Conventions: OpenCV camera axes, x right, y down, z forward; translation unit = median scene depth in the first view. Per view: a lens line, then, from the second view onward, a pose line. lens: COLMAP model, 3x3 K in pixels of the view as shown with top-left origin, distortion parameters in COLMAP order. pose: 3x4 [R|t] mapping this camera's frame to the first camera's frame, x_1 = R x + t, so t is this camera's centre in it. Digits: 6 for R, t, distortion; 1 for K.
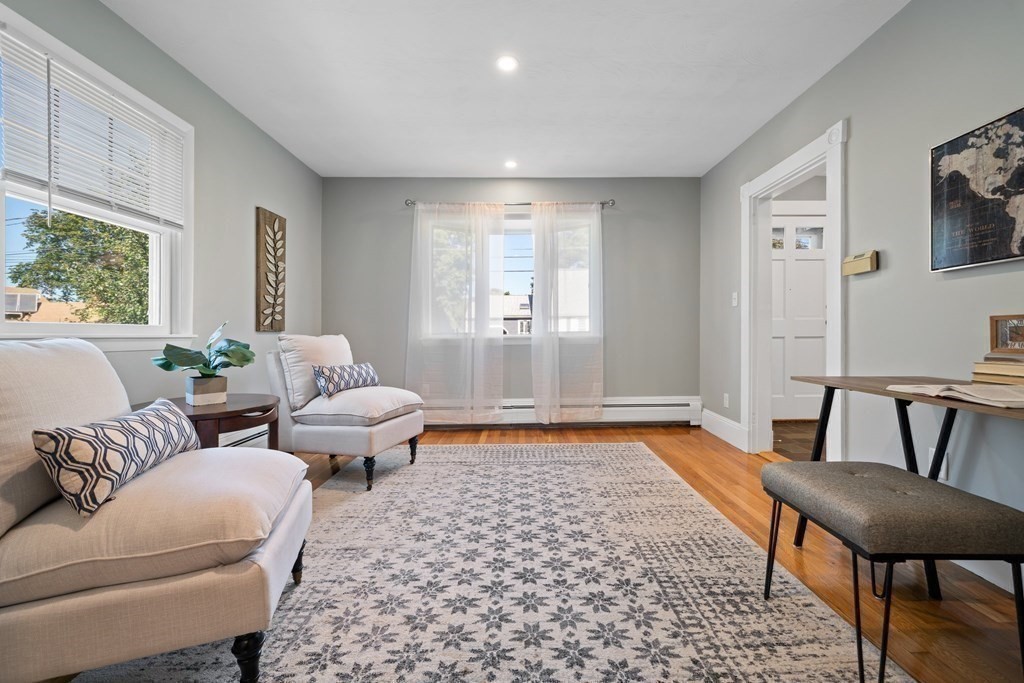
lens RADIAL K [[415.6, 0, 511.4], [0, 415.6, 330.3], [0, 0, 1]] dist [-0.001873, -0.000150]
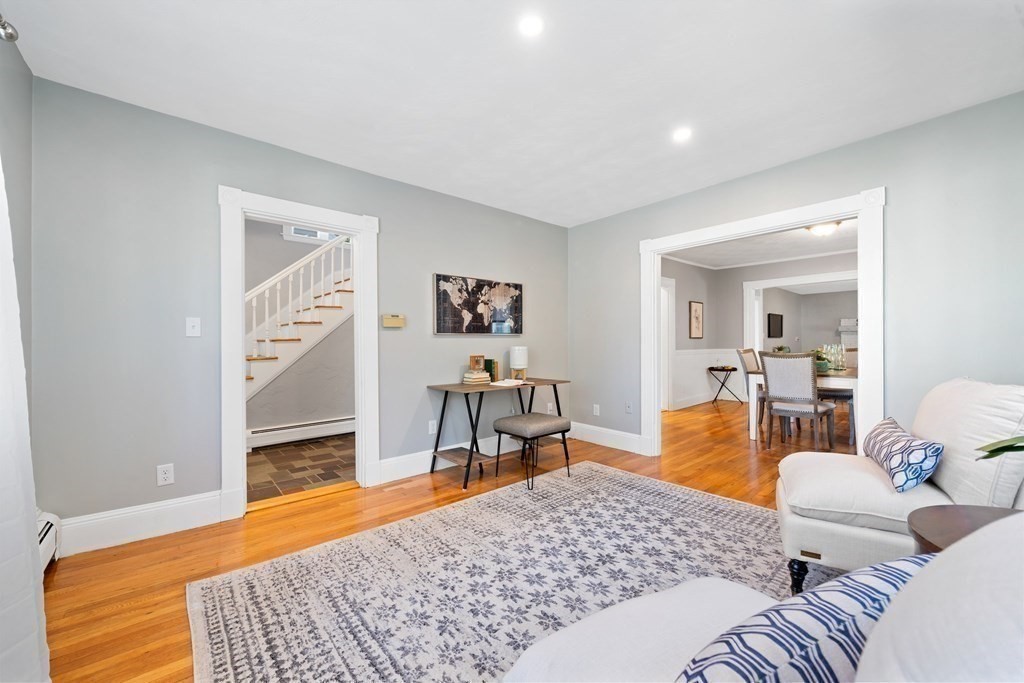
lens RADIAL K [[421.9, 0, 515.1], [0, 421.9, 346.3], [0, 0, 1]] dist [-0.000250, -0.000003]
pose [[-0.695957, 0.004804, 0.718068, -0.805521], [0.002063, 0.999987, -0.004691, -0.073682], [-0.718081, -0.001783, -0.695957, 2.325509]]
